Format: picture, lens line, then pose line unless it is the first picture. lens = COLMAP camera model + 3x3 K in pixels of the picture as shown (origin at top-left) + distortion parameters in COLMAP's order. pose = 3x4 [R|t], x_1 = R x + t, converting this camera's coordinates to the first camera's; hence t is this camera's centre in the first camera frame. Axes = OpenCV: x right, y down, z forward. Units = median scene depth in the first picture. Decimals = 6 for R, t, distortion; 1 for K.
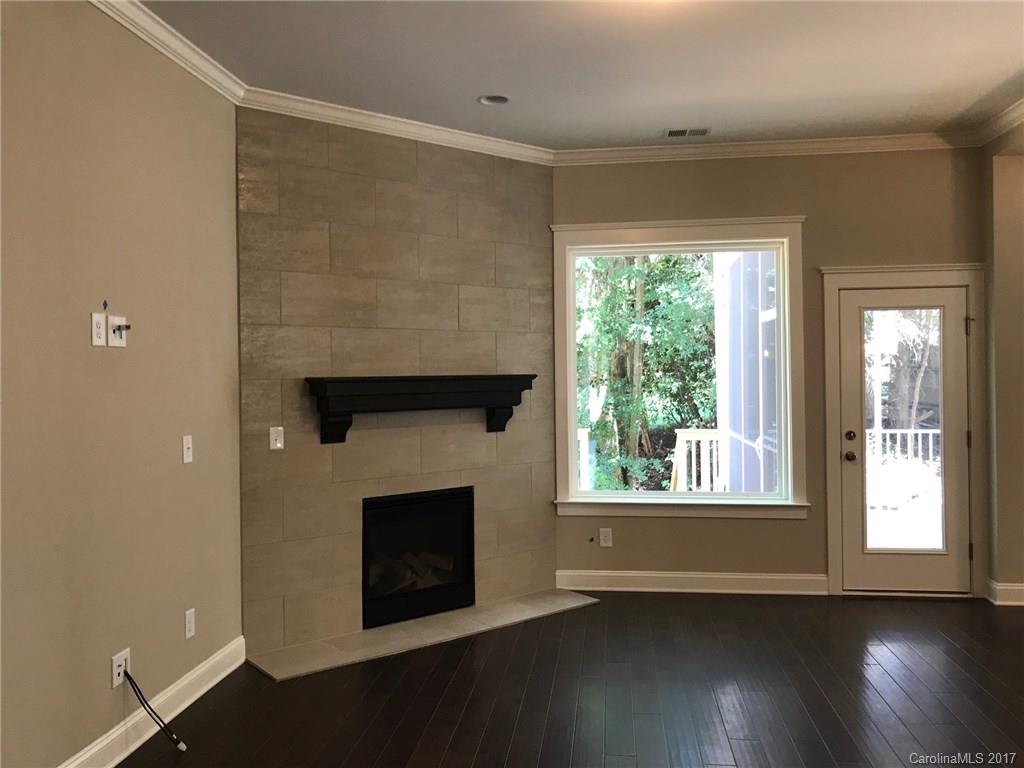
lens RADIAL K [[847.7, 0, 507.1], [0, 847.7, 374.7], [0, 0, 1]] dist [0.033539, -0.036193]
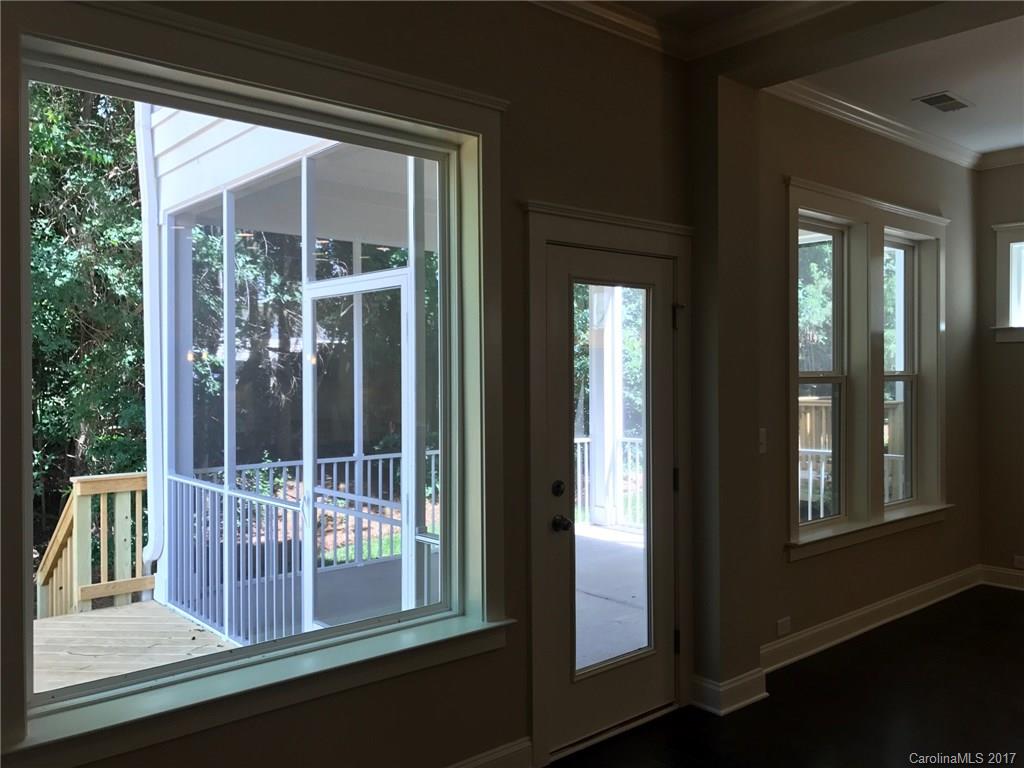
lens RADIAL K [[847.7, 0, 505.2], [0, 847.7, 377.8], [0, 0, 1]] dist [0.033539, -0.036193]
pose [[0.676239, 0.002149, 0.736679, -0.059321], [0.000374, 0.999995, -0.003261, -0.004724], [-0.736682, 0.002480, 0.676235, 0.626698]]
